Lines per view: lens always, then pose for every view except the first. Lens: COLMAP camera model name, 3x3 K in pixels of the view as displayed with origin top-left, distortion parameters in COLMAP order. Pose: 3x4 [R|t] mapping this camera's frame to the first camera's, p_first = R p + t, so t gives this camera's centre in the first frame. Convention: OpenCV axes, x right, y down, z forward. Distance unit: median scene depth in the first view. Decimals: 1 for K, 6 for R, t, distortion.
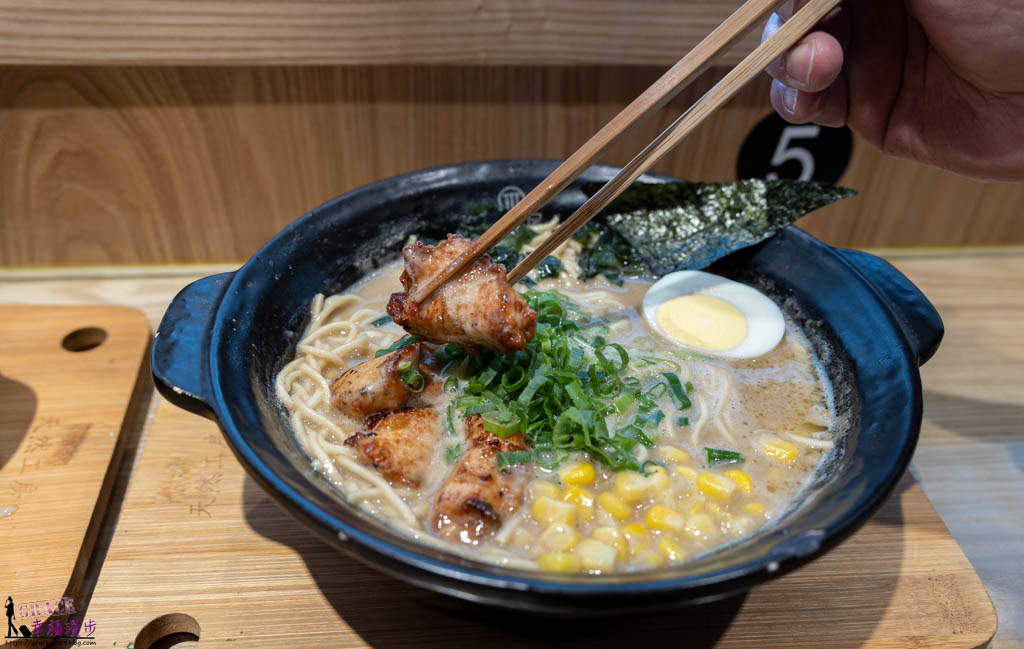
lens RADIAL K [[856.8, 0, 522.5], [0, 856.8, 321.9], [0, 0, 1]] dist [0.014481, 0.024533]
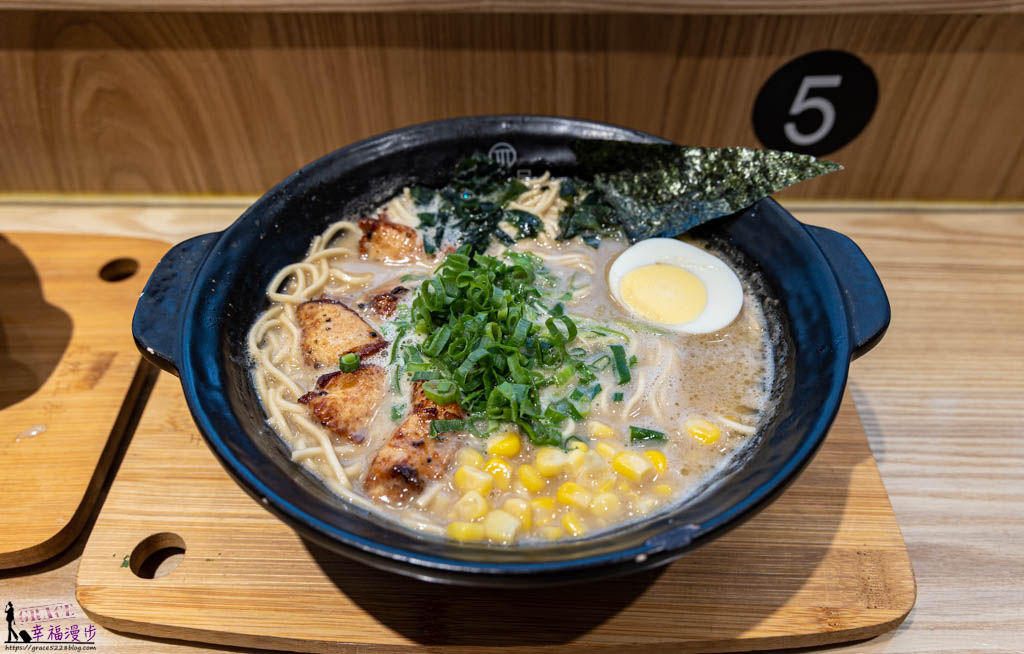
lens RADIAL K [[848.5, 0, 525.8], [0, 848.5, 322.8], [0, 0, 1]] dist [0.015576, 0.023971]
pose [[0.992417, 0.052986, -0.110912, 0.154533], [-0.037732, 0.990076, 0.135375, -0.093300], [0.116985, -0.130163, 0.984567, -0.025748]]
